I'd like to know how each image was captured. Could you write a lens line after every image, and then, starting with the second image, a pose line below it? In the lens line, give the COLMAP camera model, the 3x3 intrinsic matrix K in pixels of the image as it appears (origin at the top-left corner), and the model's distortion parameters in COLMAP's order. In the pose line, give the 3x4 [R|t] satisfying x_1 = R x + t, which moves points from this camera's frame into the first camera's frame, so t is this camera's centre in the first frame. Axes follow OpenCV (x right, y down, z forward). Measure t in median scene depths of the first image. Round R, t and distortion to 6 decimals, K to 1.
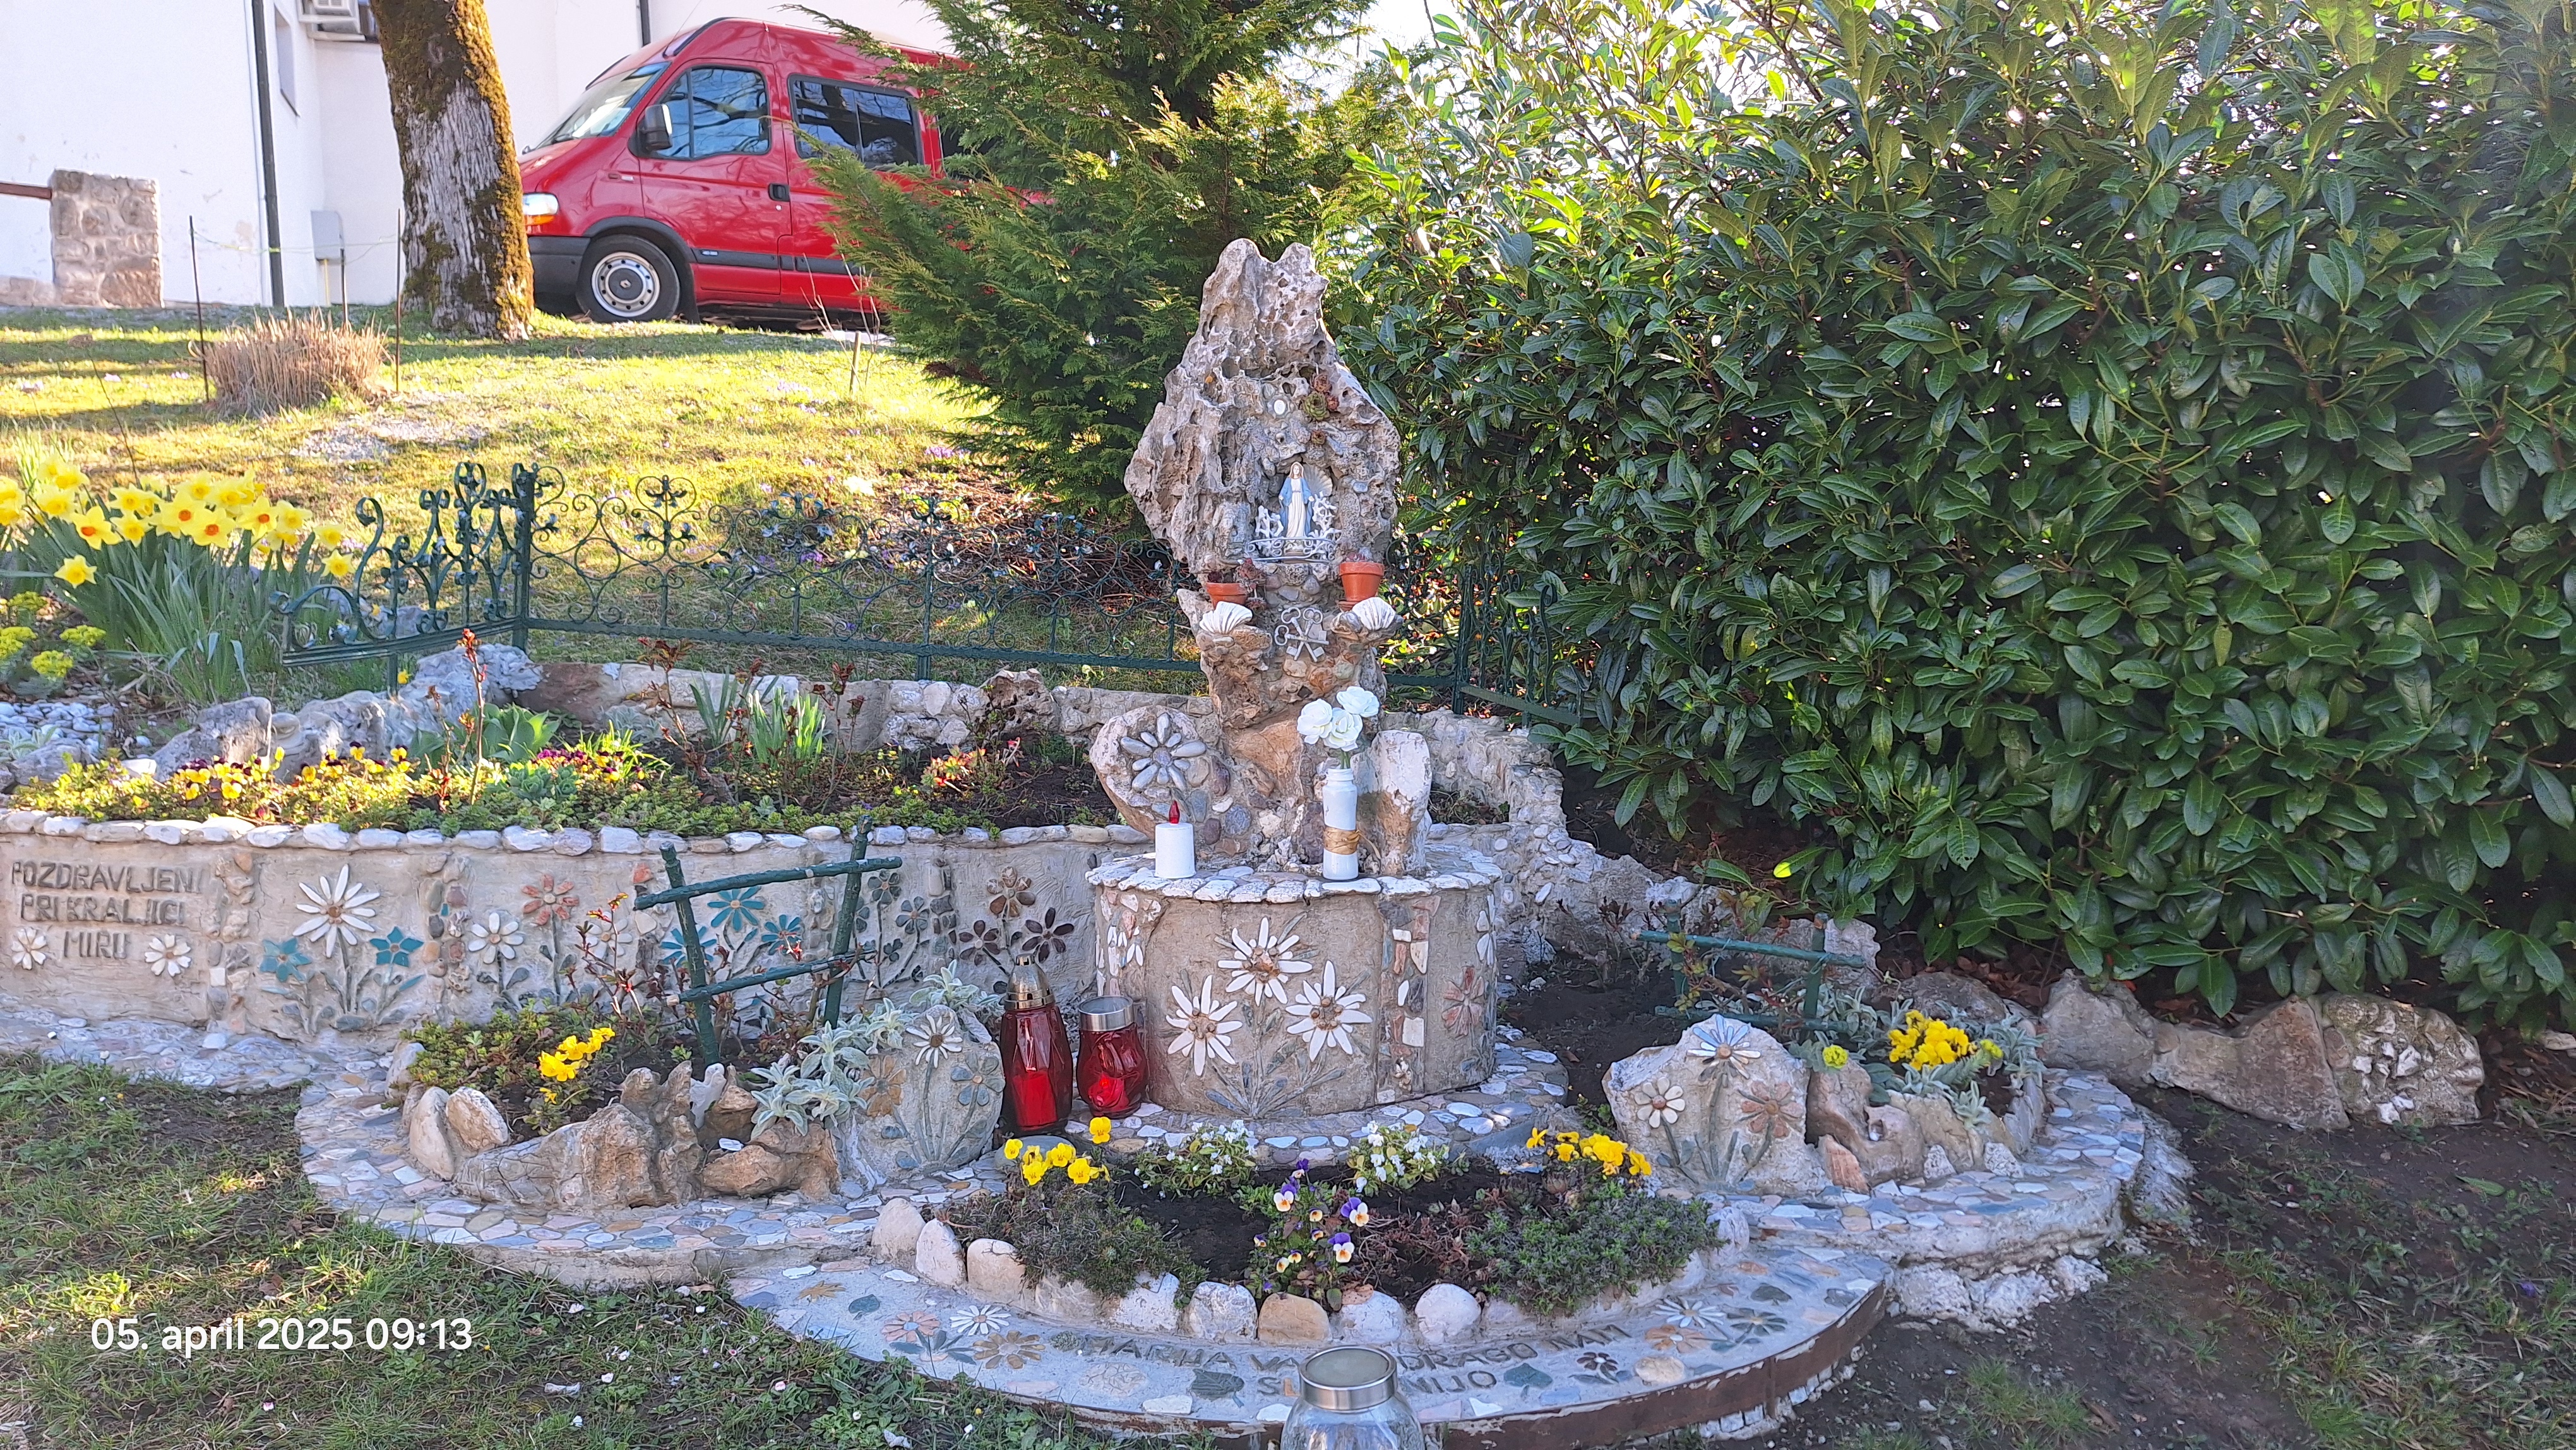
lens RADIAL K [[1764.1, 0, 1348.6], [0, 1764.1, 727.8], [0, 0, 1]] dist [0.064840, -0.076390]
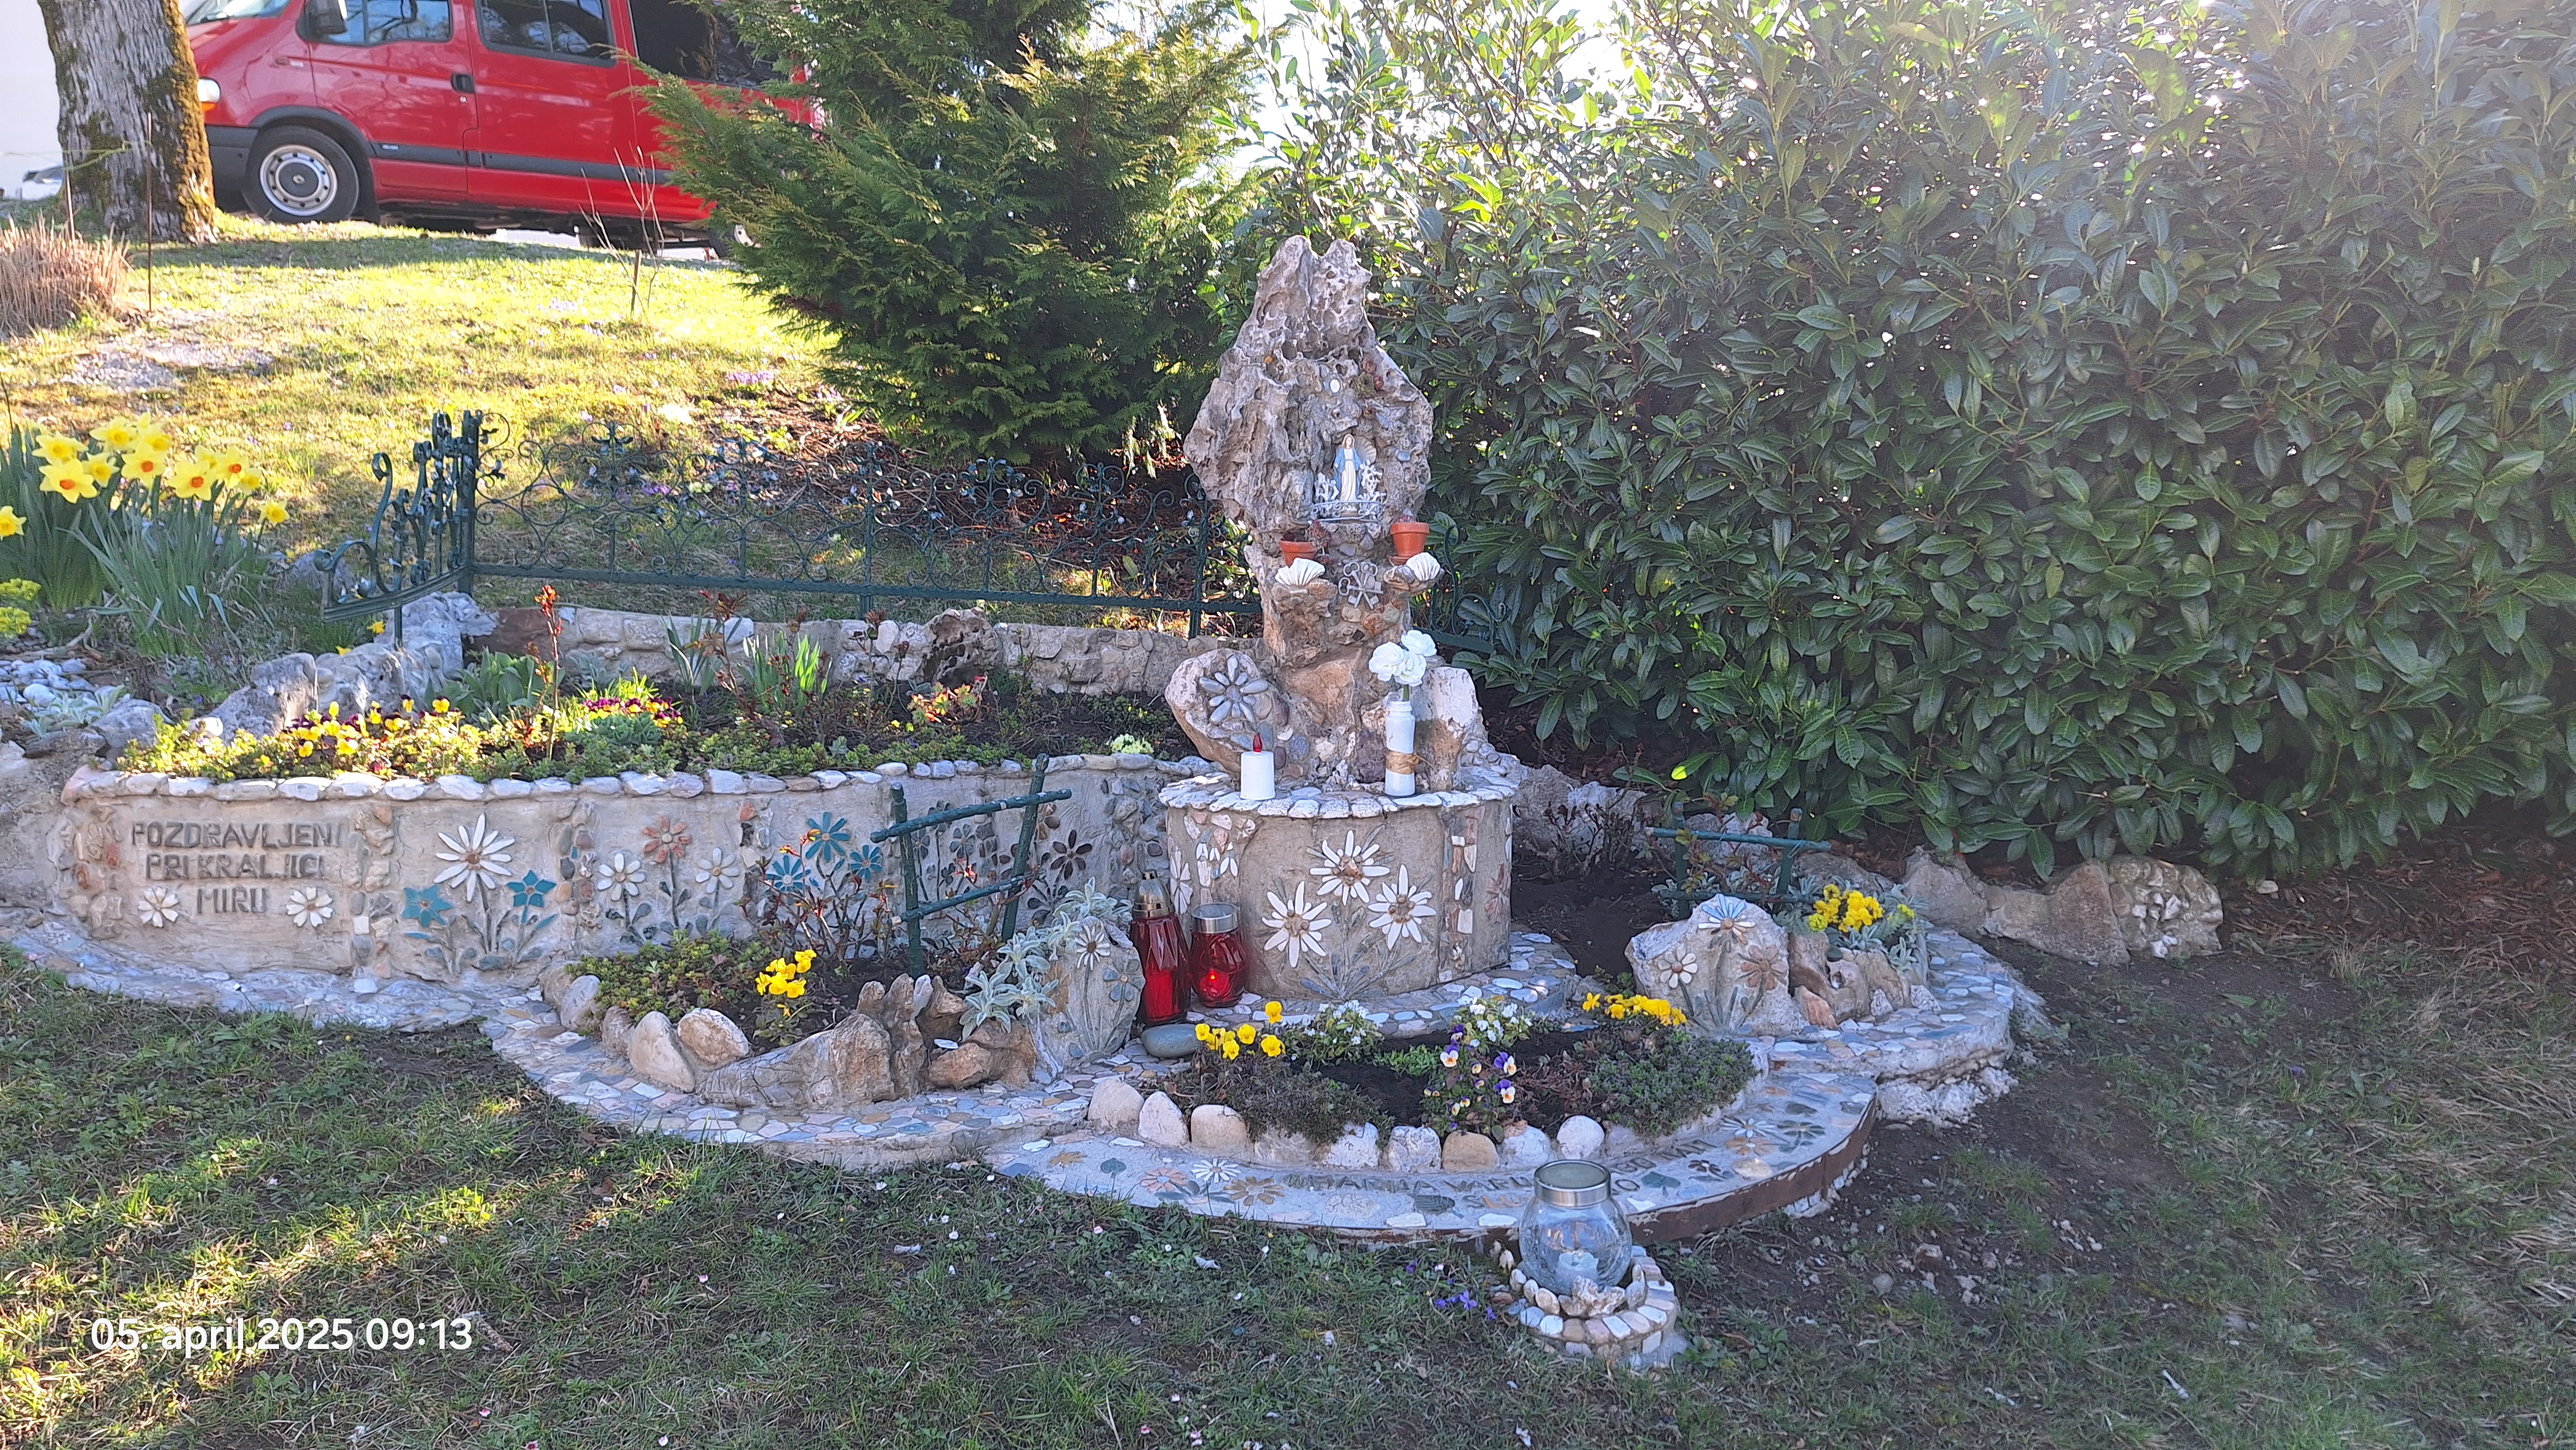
lens RADIAL K [[1764.1, 0, 1348.6], [0, 1764.1, 727.8], [0, 0, 1]] dist [0.064840, -0.076390]
pose [[0.980208, -0.028089, 0.195968, -0.257860], [0.017707, 0.998355, 0.054532, -0.022502], [-0.197177, -0.049982, 0.979093, -0.131642]]
